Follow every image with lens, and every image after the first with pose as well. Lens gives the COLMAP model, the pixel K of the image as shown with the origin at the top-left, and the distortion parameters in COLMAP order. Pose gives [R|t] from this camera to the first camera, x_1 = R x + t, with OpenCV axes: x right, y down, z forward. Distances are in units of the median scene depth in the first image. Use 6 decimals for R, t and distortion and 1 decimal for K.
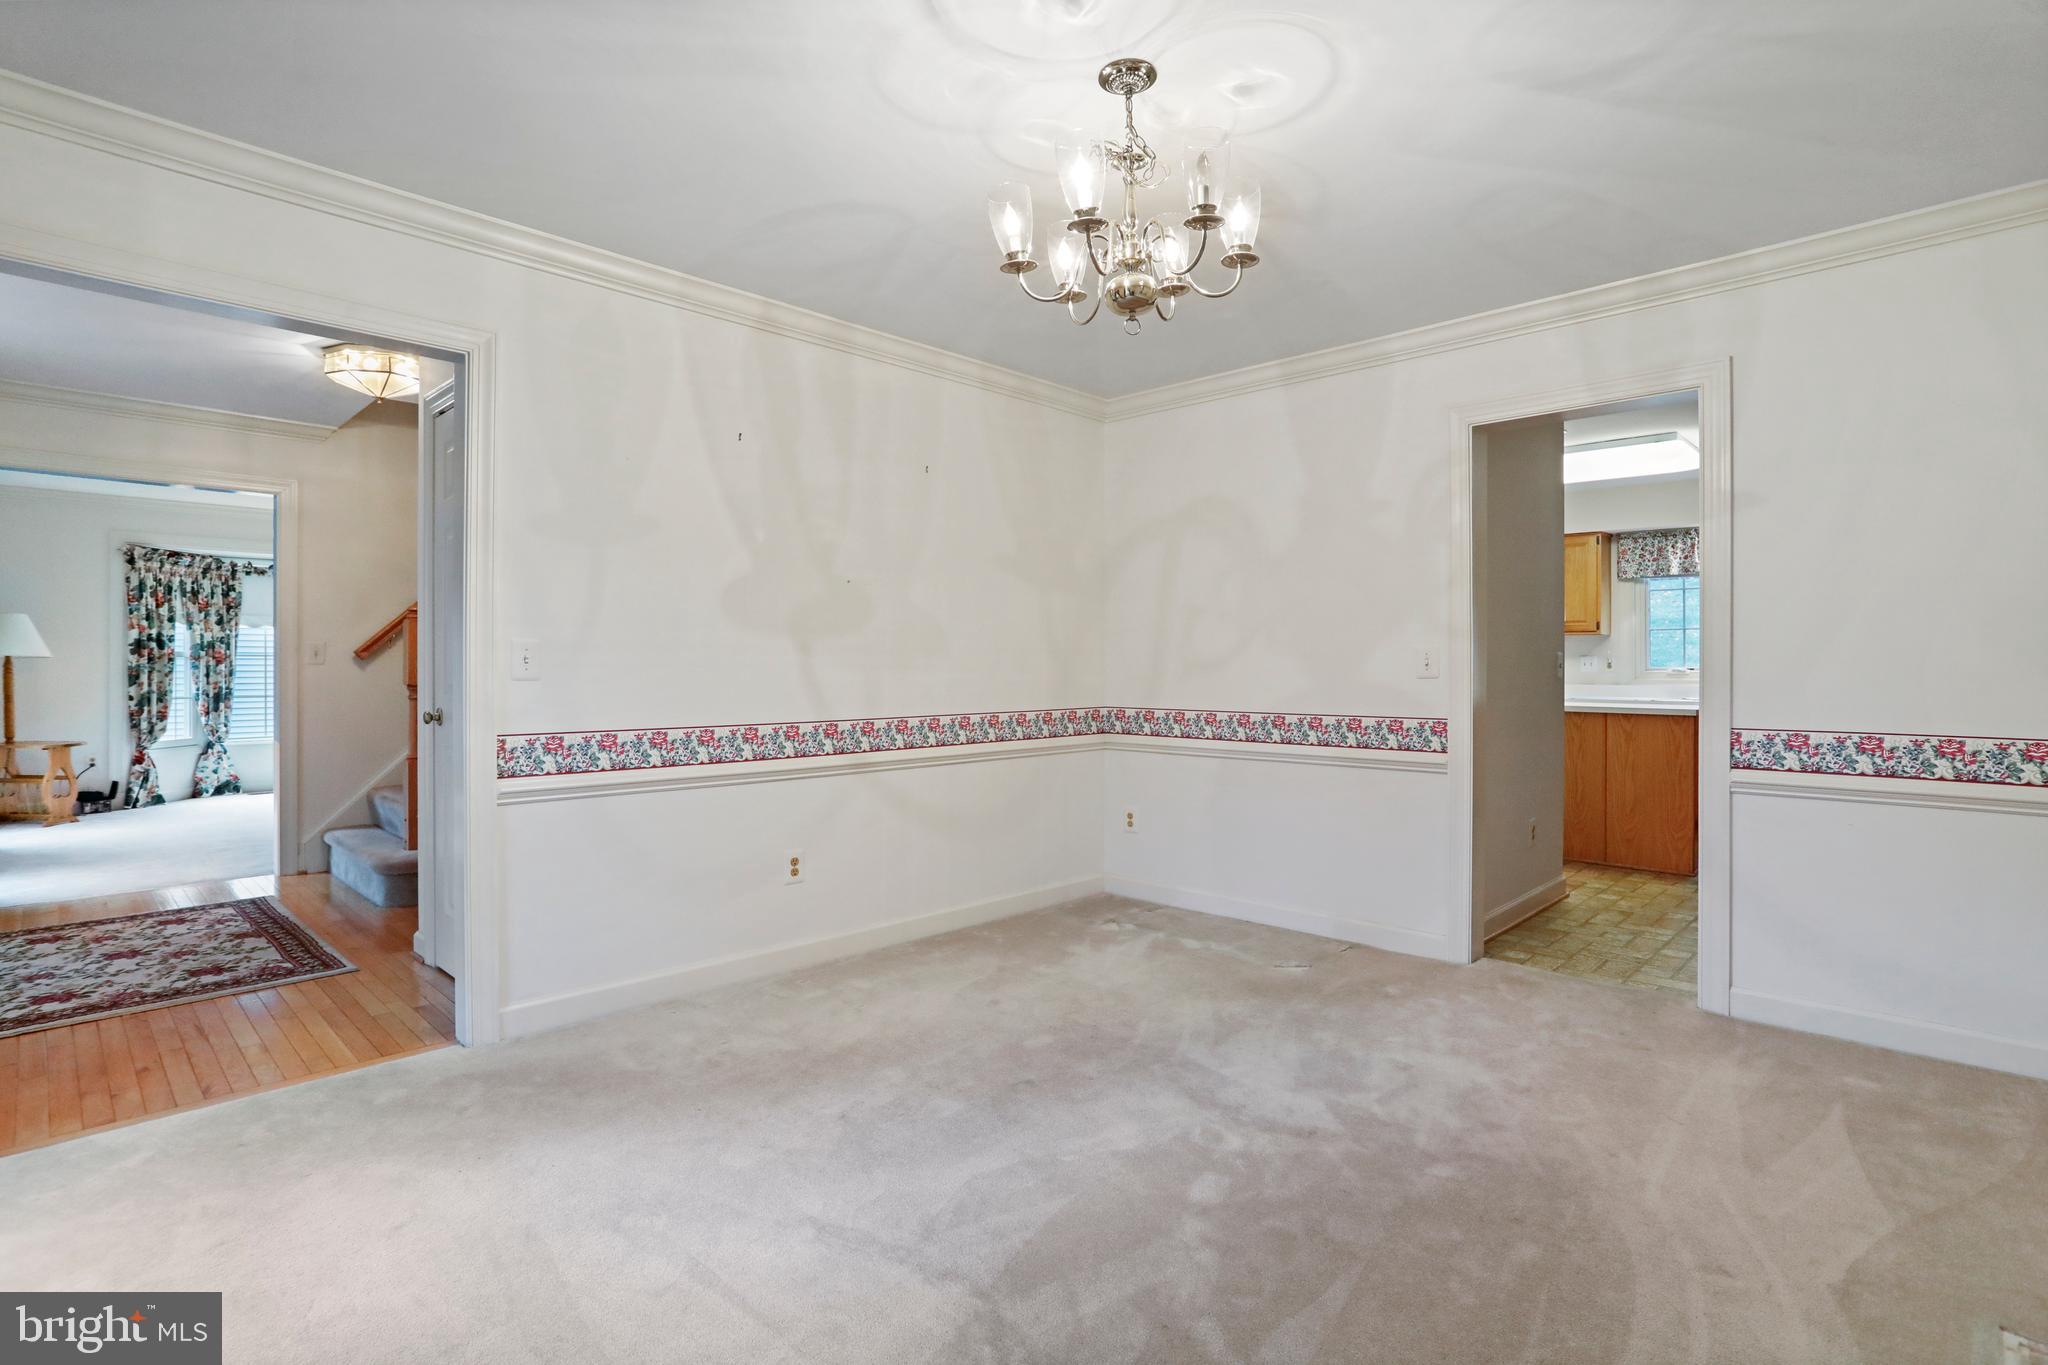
lens RADIAL K [[993.8, 0, 1014.9], [0, 993.8, 668.1], [0, 0, 1]] dist [-0.058634, 0.032378]
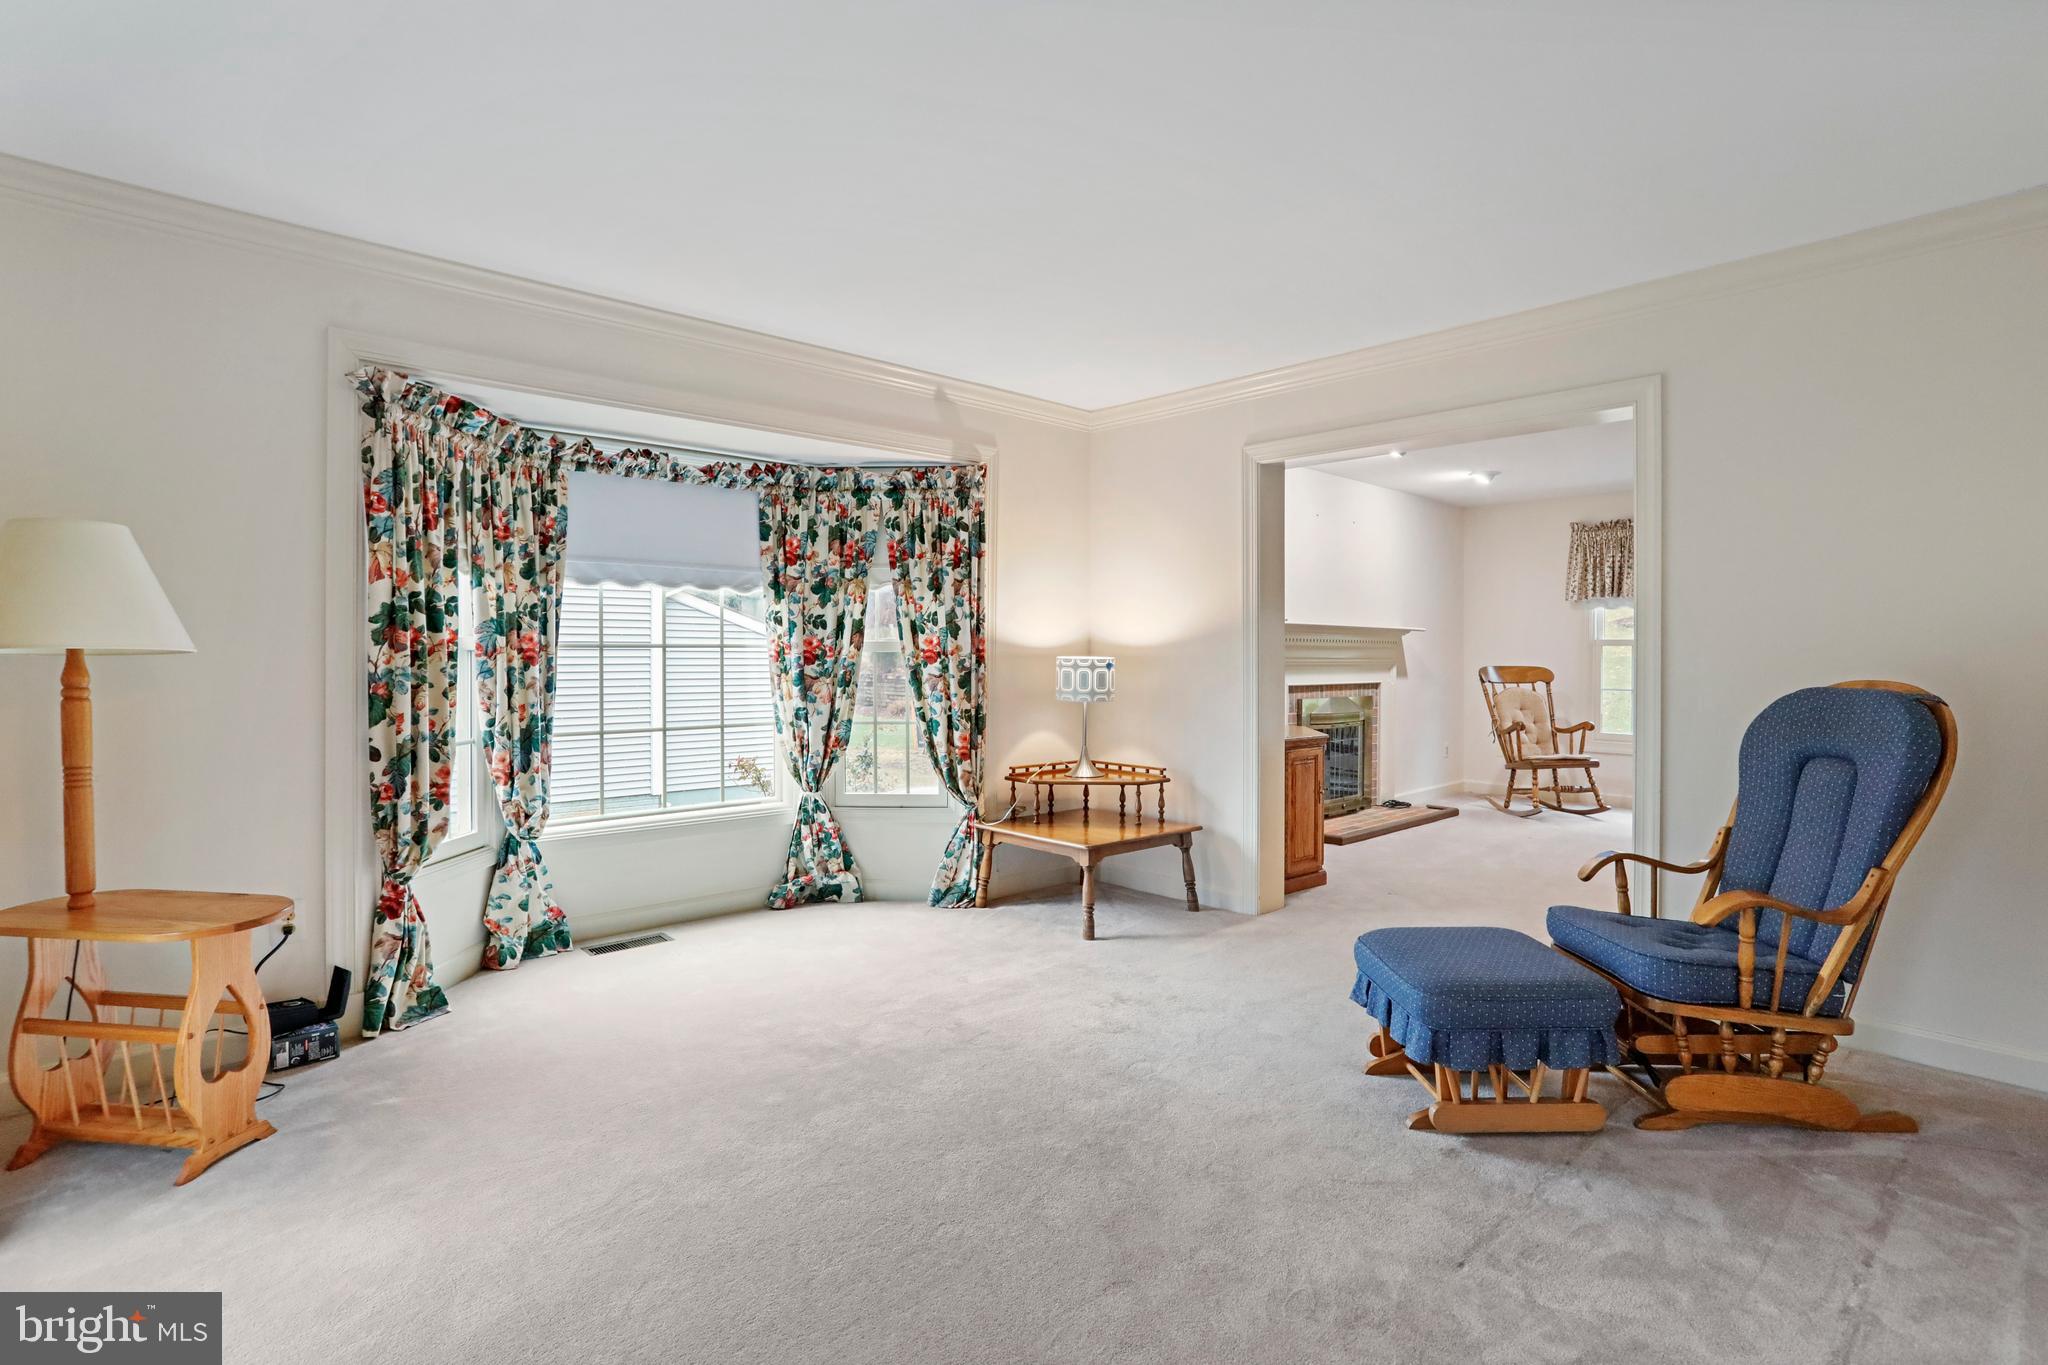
lens RADIAL K [[993.8, 0, 1014.9], [0, 993.8, 668.1], [0, 0, 1]] dist [-0.058634, 0.032378]
pose [[0.998276, 0.009685, -0.057895, -0.589777], [-0.008973, 0.999881, 0.012546, -0.010773], [0.058010, -0.012005, 0.998244, 0.579157]]
